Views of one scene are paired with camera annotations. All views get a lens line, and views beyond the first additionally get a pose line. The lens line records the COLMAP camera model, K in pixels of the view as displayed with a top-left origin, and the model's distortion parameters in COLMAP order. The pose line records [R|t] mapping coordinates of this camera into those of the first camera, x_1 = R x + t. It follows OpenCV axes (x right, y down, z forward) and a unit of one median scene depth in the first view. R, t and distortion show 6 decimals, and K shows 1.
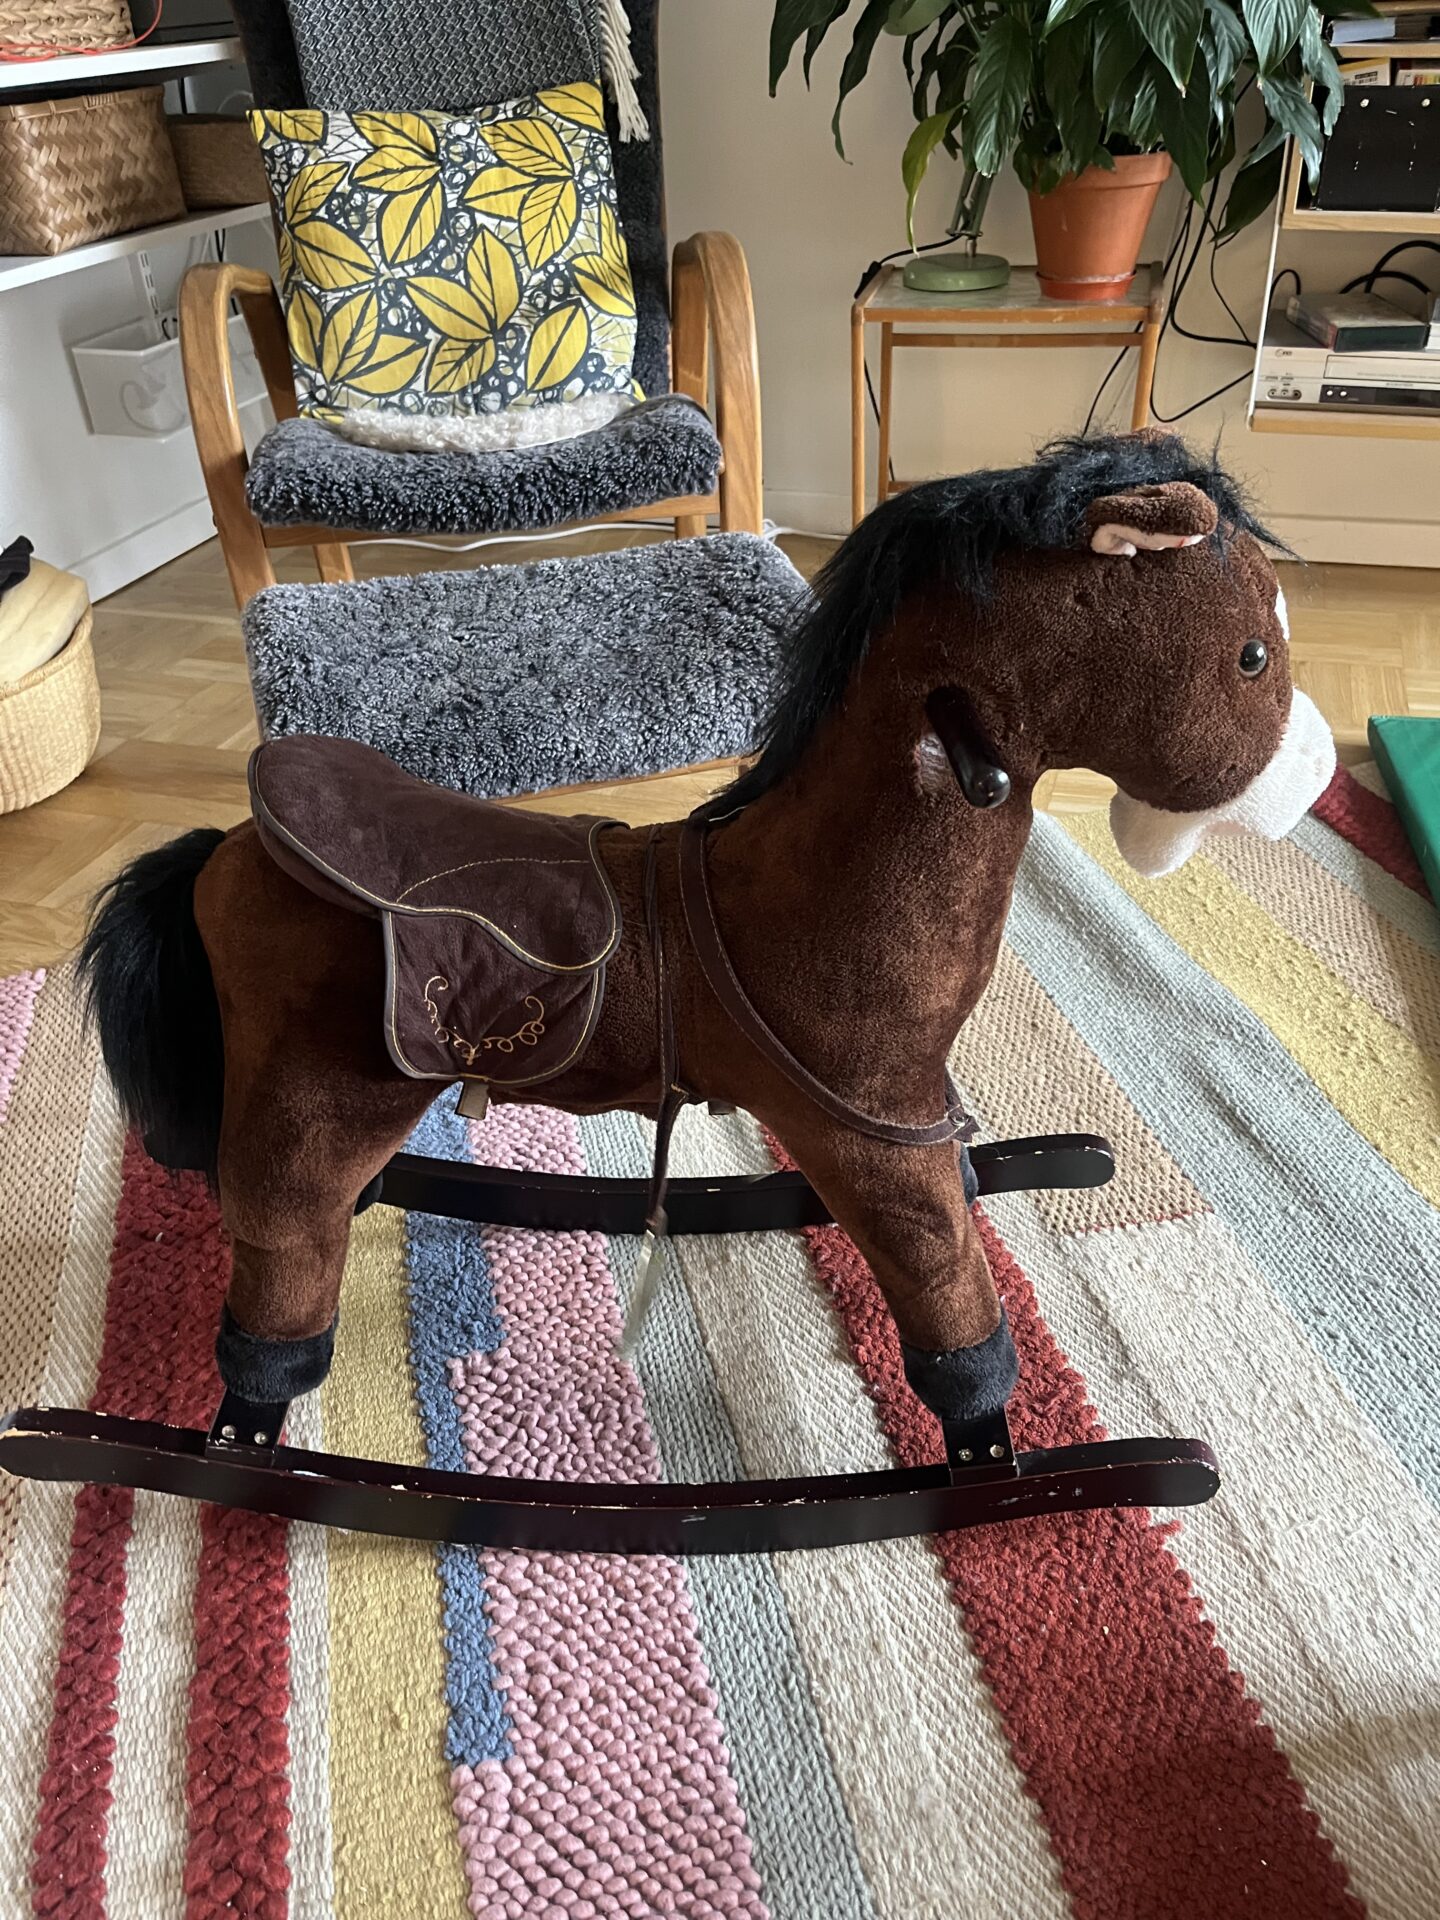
lens RADIAL K [[1508.3, 0, 730.2], [0, 1508.3, 959.3], [0, 0, 1]] dist [0.002682, 0.000196]
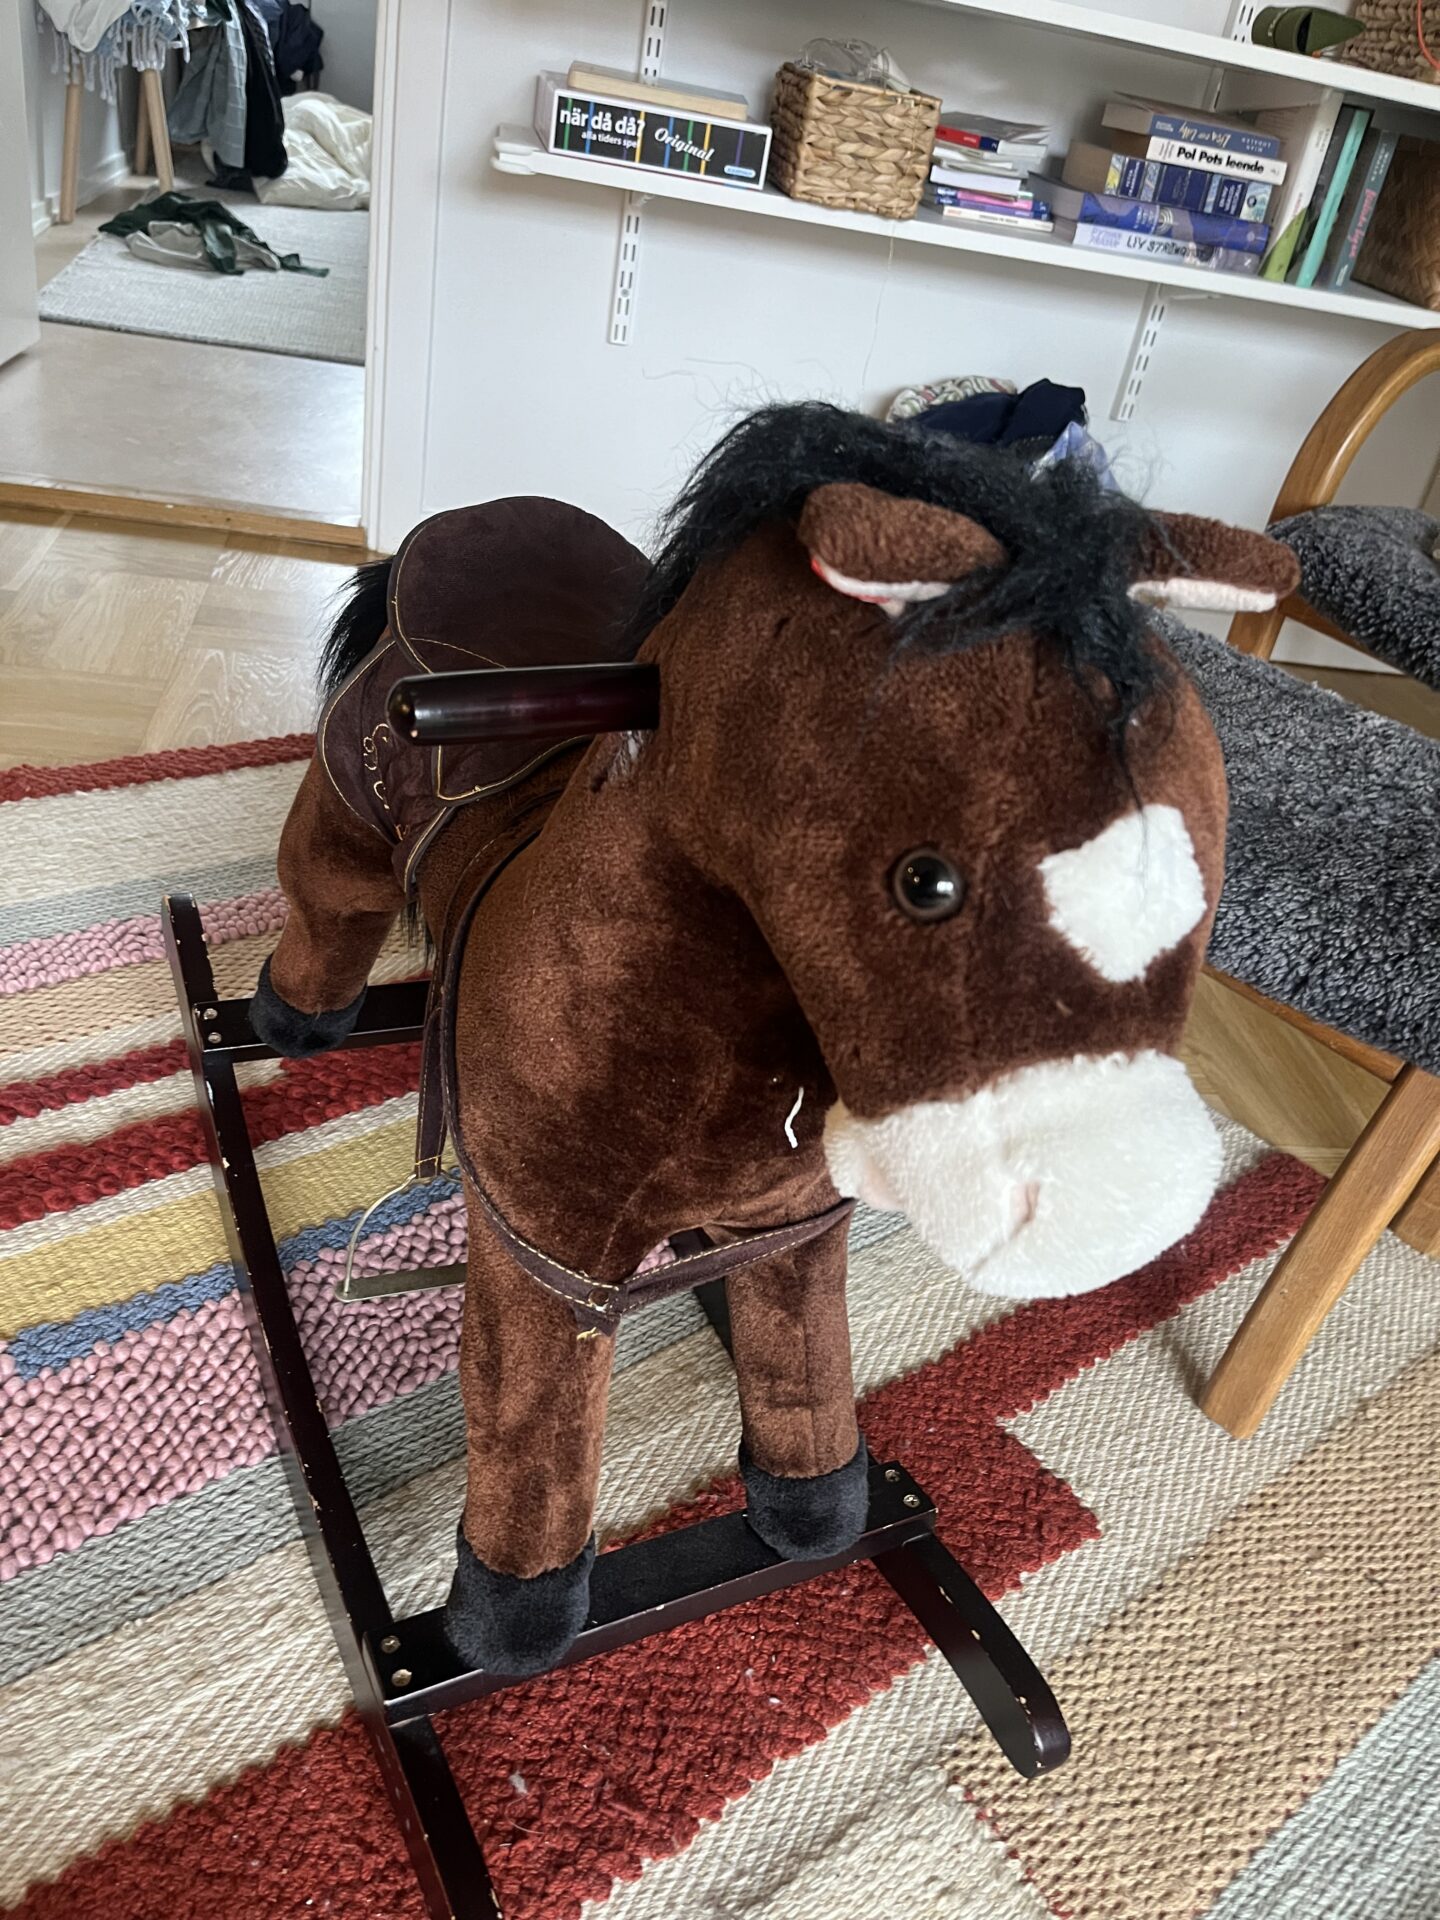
lens RADIAL K [[1508.3, 0, 730.2], [0, 1508.3, 959.3], [0, 0, 1]] dist [0.002682, 0.000196]
pose [[0.409382, 0.580170, -0.704137, 0.548118], [-0.648354, 0.727987, 0.222871, -0.195746], [0.641906, 0.365290, 0.674181, 0.466452]]
